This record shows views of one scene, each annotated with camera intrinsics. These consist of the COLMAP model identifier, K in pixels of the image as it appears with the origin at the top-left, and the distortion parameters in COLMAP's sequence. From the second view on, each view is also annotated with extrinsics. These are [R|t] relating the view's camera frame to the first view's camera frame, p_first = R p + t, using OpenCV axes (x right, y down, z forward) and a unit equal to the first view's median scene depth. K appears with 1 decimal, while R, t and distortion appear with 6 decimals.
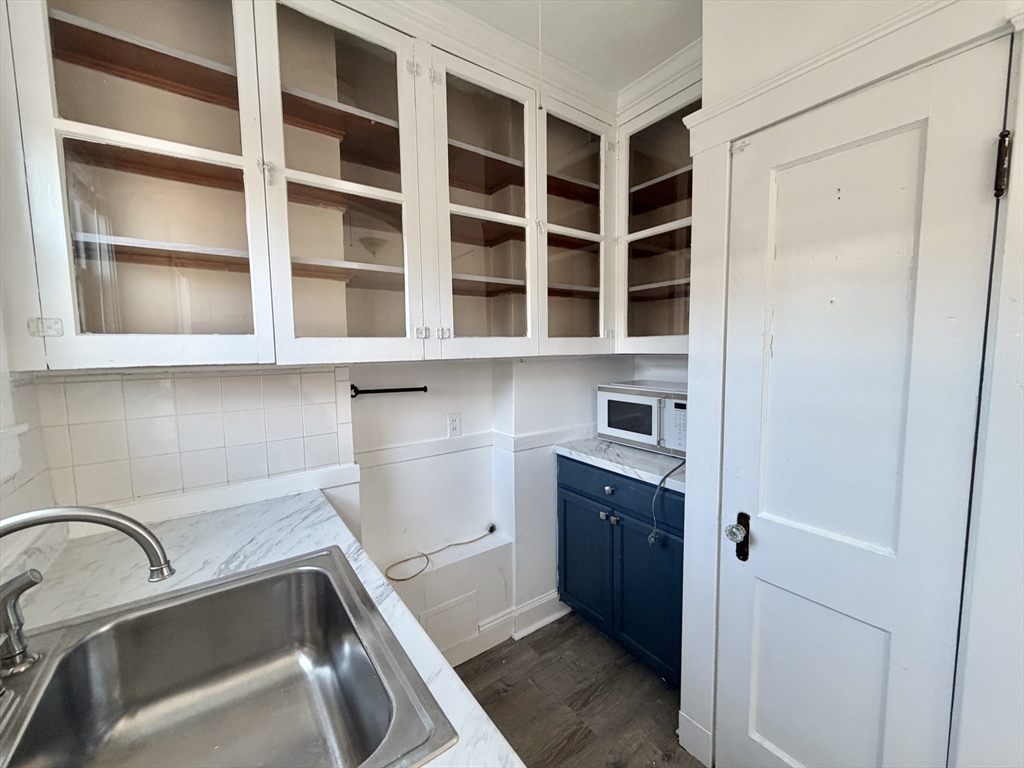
lens RADIAL K [[411.4, 0, 512.8], [0, 411.4, 383.1], [0, 0, 1]] dist [0.003775, -0.000317]
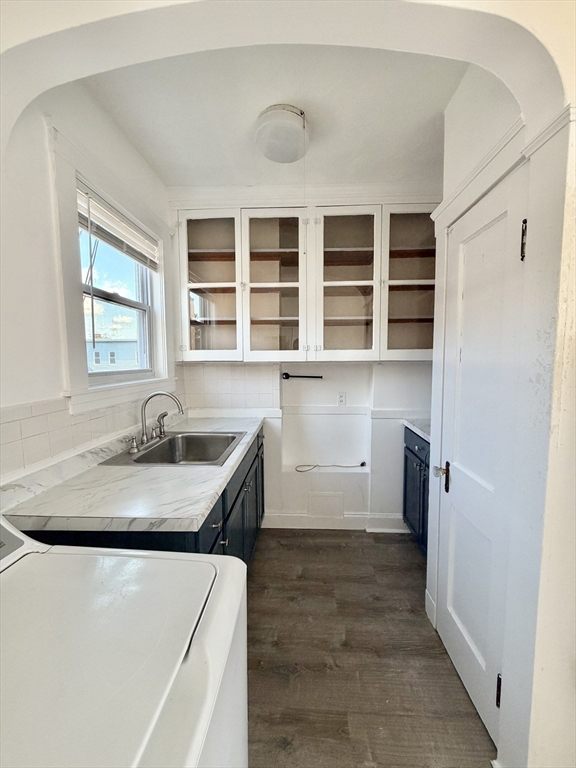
lens RADIAL K [[308.6, 0, 289.3], [0, 308.6, 381.5], [0, 0, 1]] dist [0.003775, -0.000317]
pose [[0.786253, 0.056479, -0.615318, 0.641398], [-0.059311, 0.998114, 0.015828, 0.023297], [0.615051, 0.024051, 0.788120, -0.242677]]
